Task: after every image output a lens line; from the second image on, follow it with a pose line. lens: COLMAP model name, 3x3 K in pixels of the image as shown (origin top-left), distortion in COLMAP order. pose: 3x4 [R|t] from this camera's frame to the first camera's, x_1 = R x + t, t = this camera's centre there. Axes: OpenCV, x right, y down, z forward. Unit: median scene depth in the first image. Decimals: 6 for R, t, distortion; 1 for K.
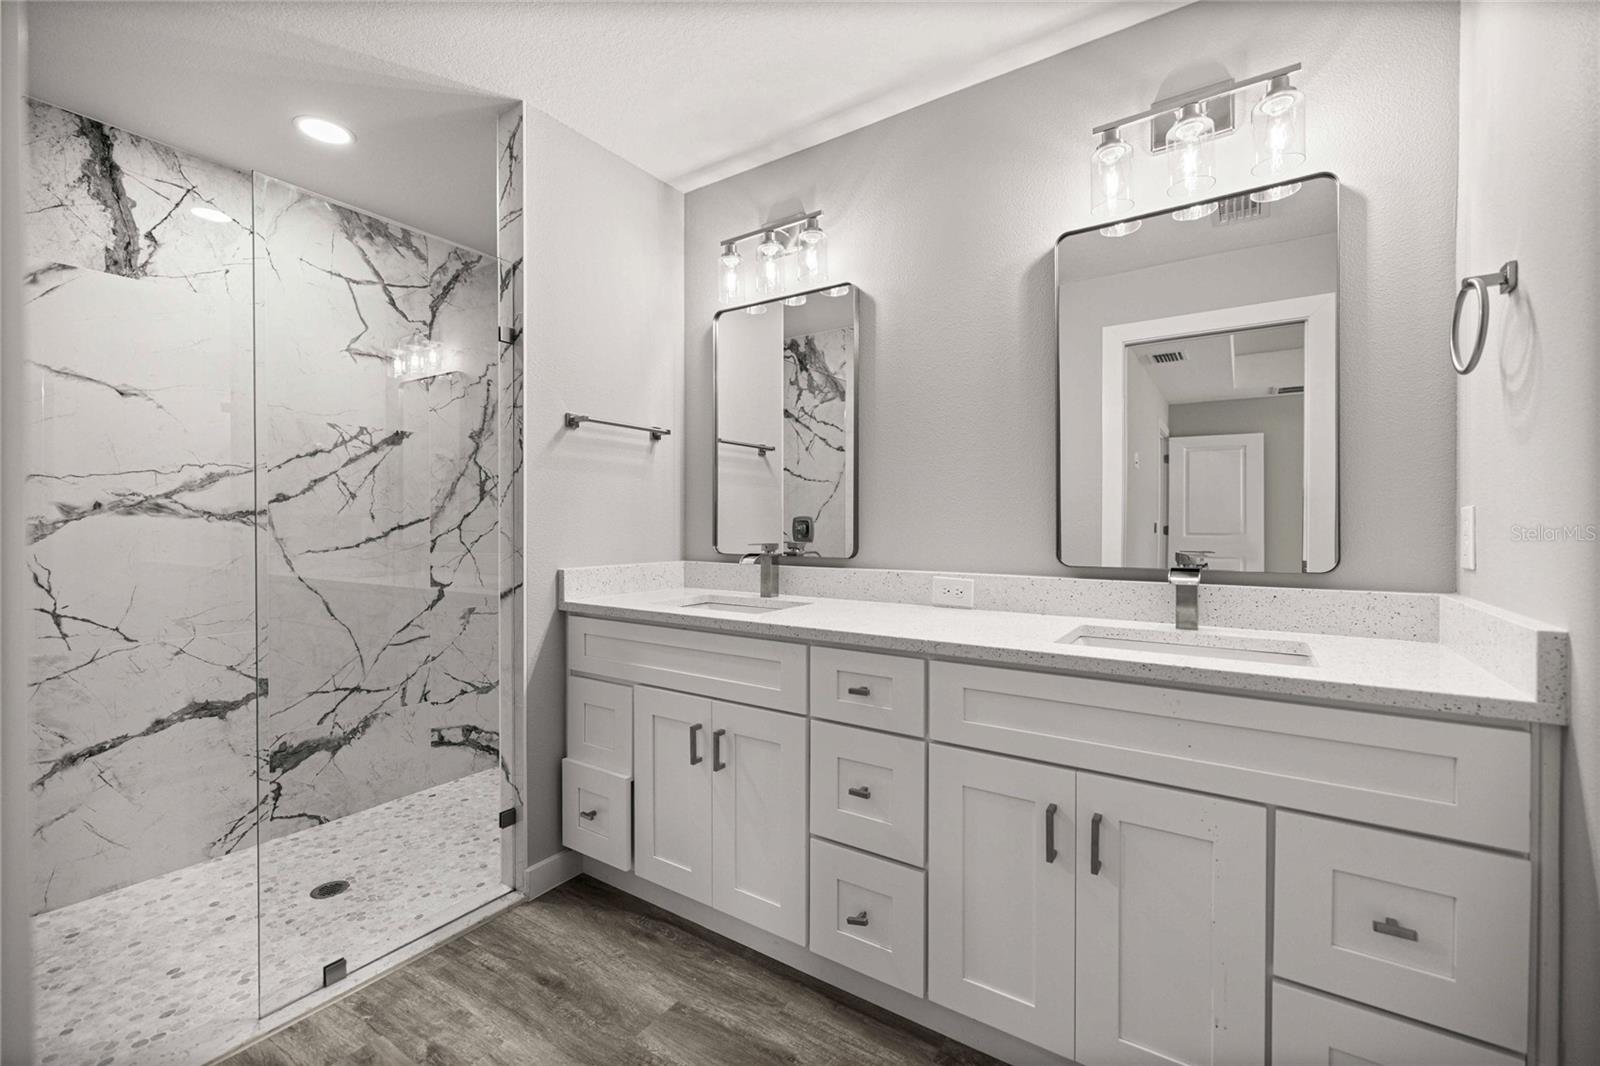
lens RADIAL K [[672.7, 0, 788.3], [0, 672.7, 532.1], [0, 0, 1]] dist [0.001513, 0.000192]
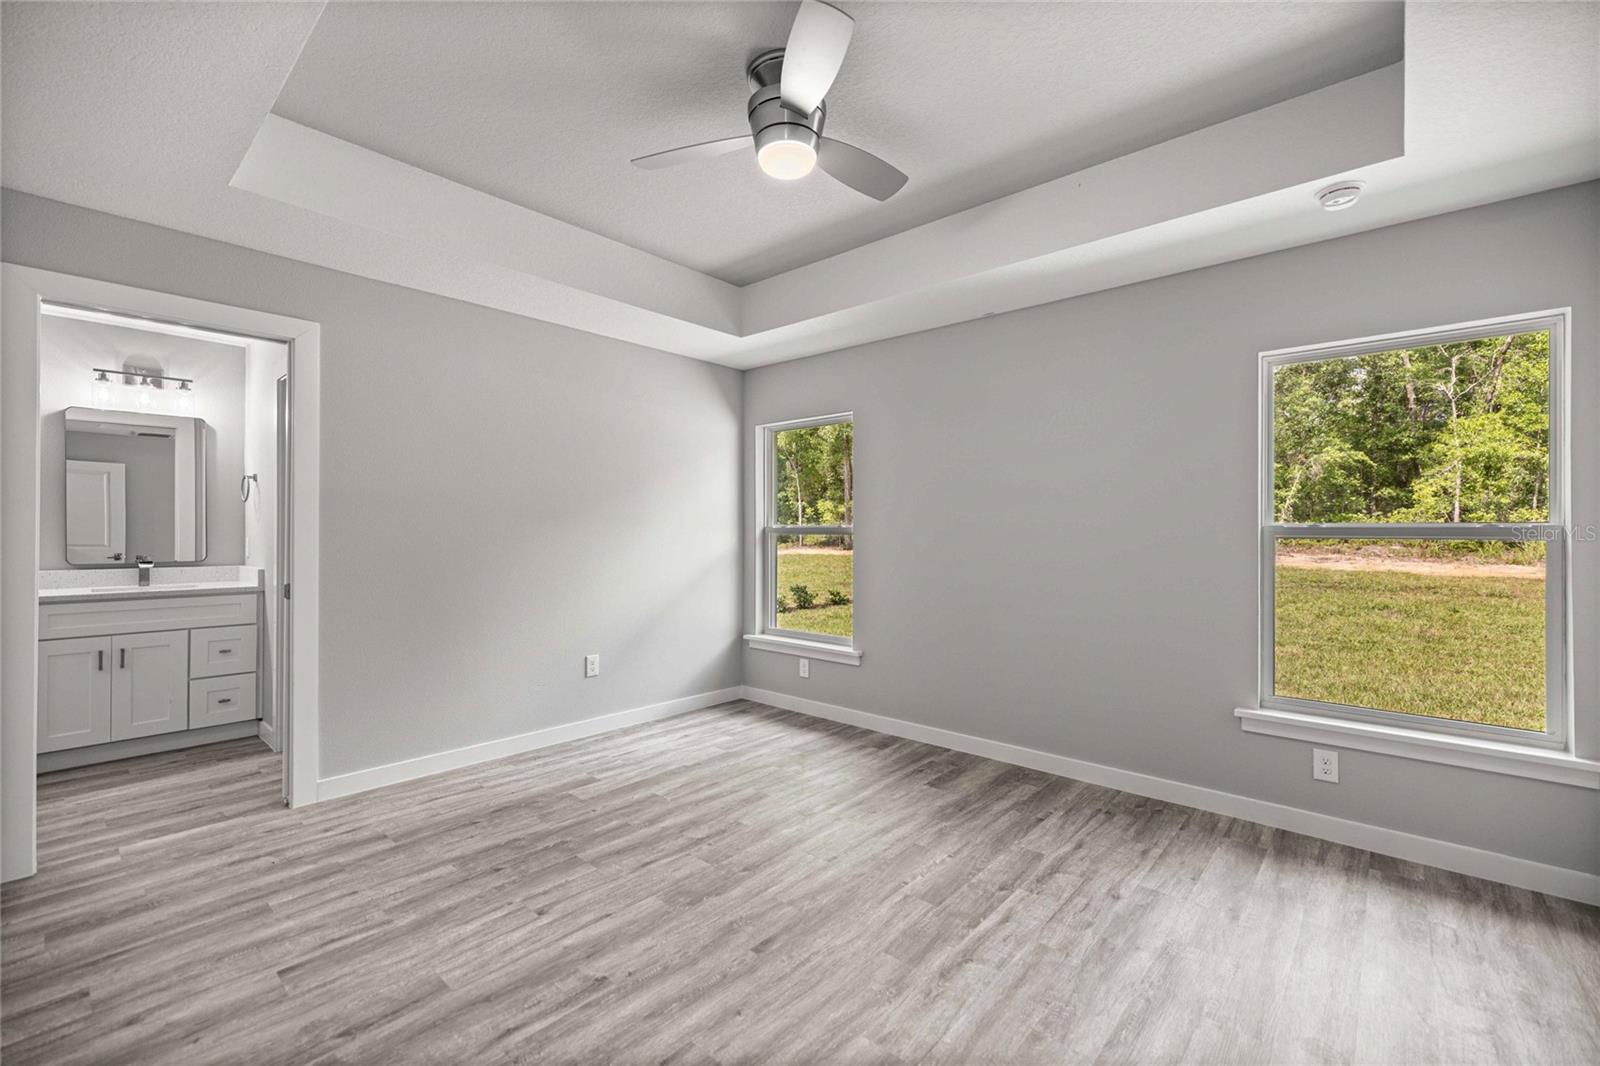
lens RADIAL K [[672.7, 0, 806.2], [0, 672.7, 532.6], [0, 0, 1]] dist [0.001513, 0.000192]
pose [[0.135243, 0.002751, 0.990809, -1.869571], [0.010982, 0.999931, -0.004276, -0.020022], [-0.990752, 0.011459, 0.135204, -2.133516]]
